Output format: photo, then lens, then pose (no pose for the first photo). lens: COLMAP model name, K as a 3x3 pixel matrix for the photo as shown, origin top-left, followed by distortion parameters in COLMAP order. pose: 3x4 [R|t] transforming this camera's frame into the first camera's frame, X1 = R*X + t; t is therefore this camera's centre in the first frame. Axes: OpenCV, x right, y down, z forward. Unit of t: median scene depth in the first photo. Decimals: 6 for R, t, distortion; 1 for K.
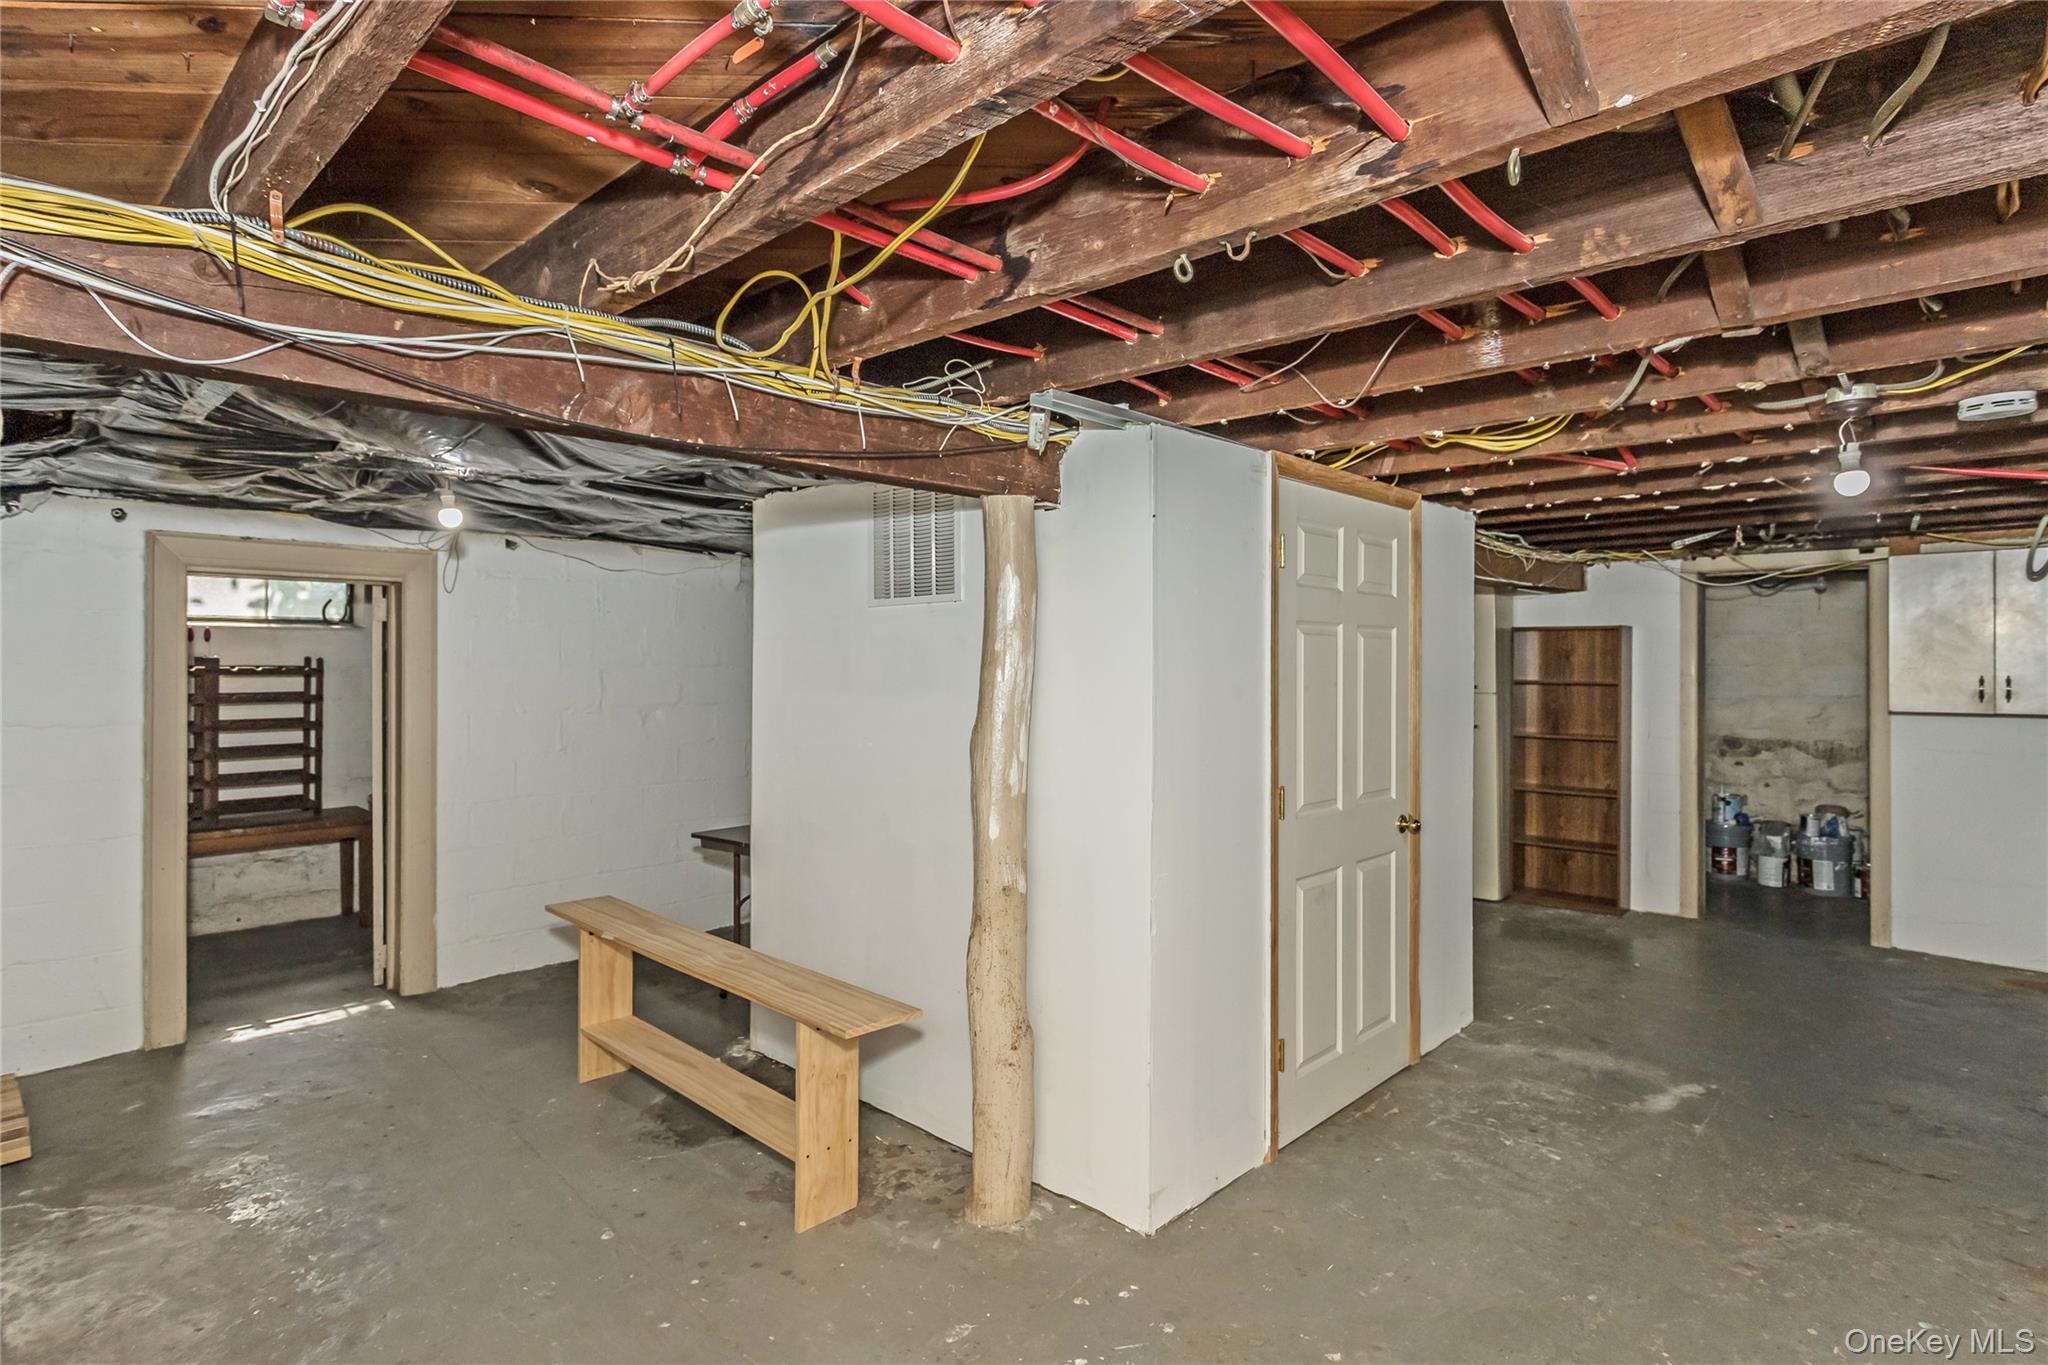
lens RADIAL K [[1049.2, 0, 1016.3], [0, 1049.2, 665.7], [0, 0, 1]] dist [0.000989, -0.000147]
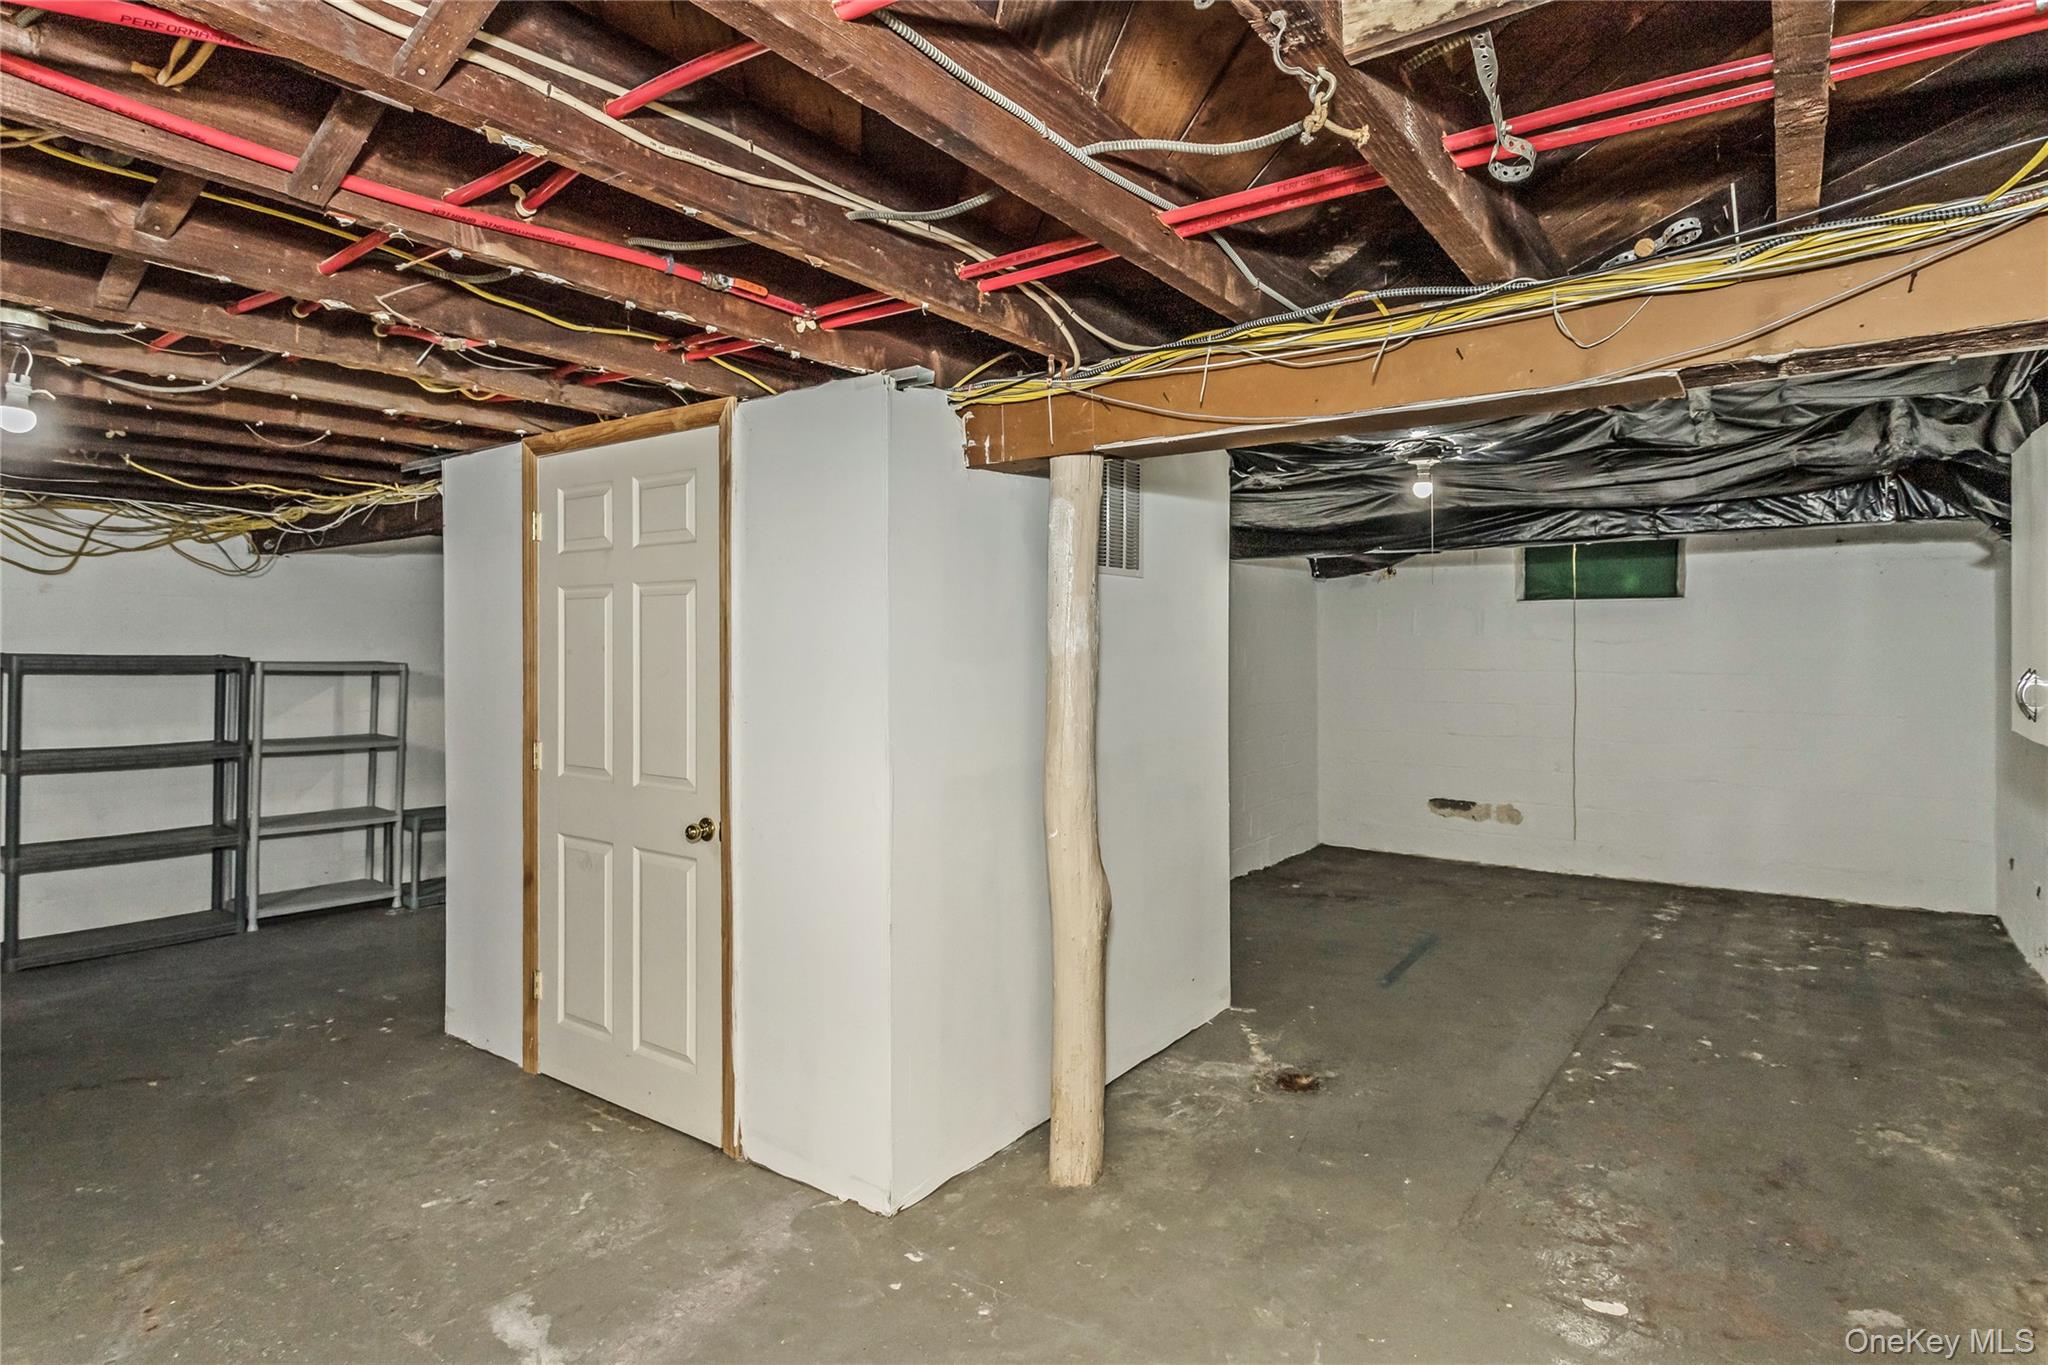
lens RADIAL K [[1049.2, 0, 1016.3], [0, 1049.2, 665.7], [0, 0, 1]] dist [0.000989, -0.000147]
pose [[0.145205, 0.012052, -0.989328, 1.293864], [-0.003115, 0.999926, 0.011724, 0.021247], [0.989397, 0.001379, 0.145231, 1.231039]]
